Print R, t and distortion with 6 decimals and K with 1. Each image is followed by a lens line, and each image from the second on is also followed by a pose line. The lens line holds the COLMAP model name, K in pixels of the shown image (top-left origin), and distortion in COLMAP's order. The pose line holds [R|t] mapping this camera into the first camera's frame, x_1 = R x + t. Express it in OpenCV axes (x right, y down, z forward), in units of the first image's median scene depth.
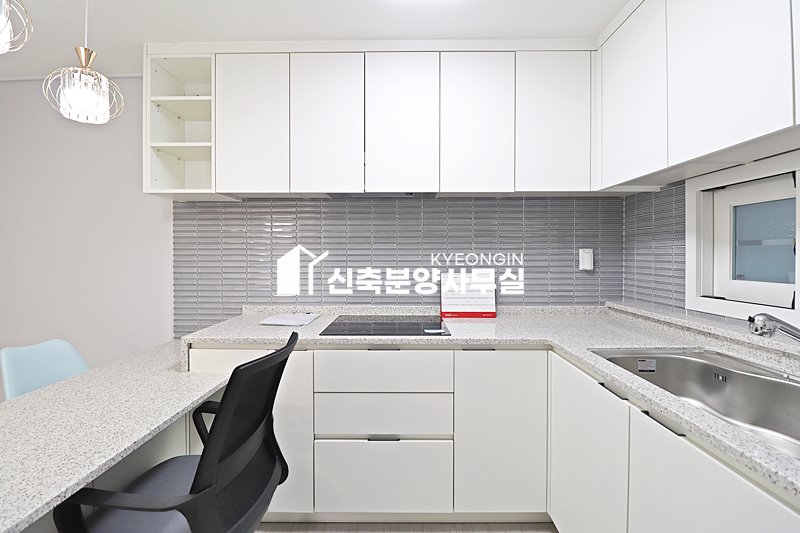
lens RADIAL K [[370.6, 0, 402.5], [0, 370.6, 257.9], [0, 0, 1]] dist [-0.003226, -0.010218]
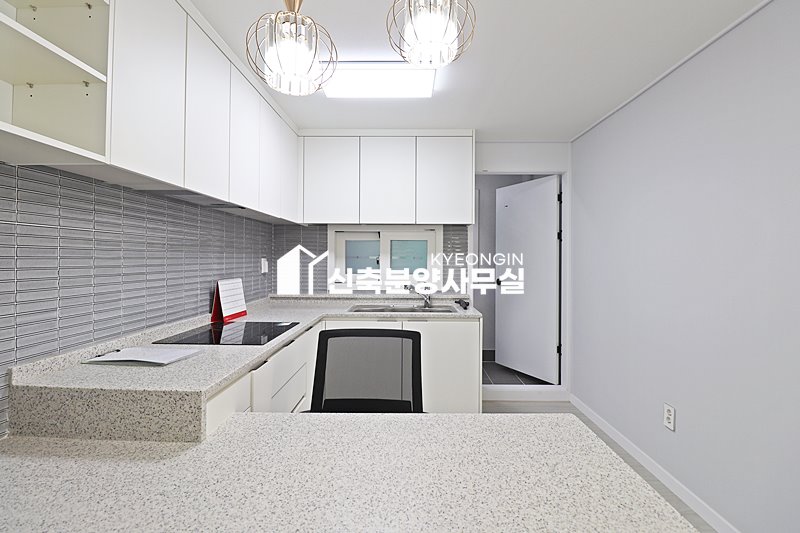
lens RADIAL K [[370.6, 0, 402.5], [0, 370.6, 257.9], [0, 0, 1]] dist [-0.003226, -0.010218]
pose [[0.002319, 0.000969, 0.999997, -0.970068], [0.005351, 0.999985, -0.000981, -0.021829], [-0.999983, 0.005354, 0.002314, 0.474921]]
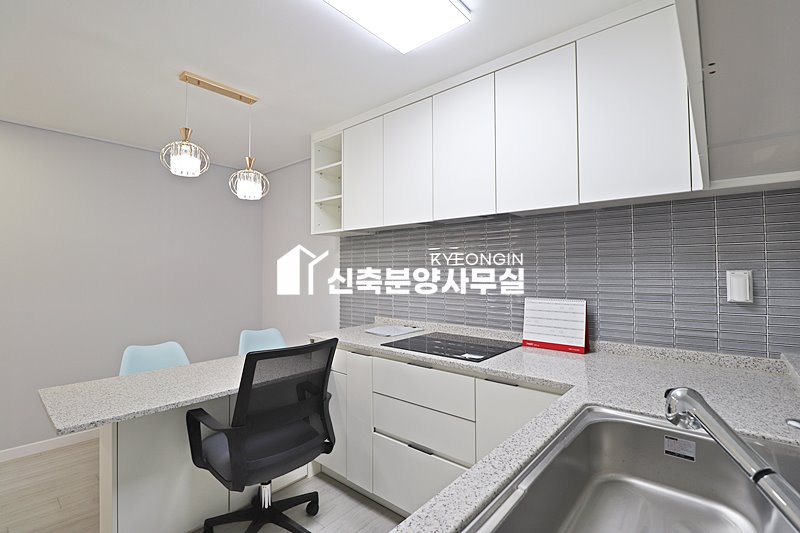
lens RADIAL K [[370.6, 0, 402.5], [0, 370.6, 257.9], [0, 0, 1]] dist [-0.003226, -0.010218]
pose [[0.760886, -0.024774, -0.648413, 0.482273], [-0.003163, 0.999117, -0.041886, -0.018172], [0.648878, 0.033922, 0.760136, 0.095874]]
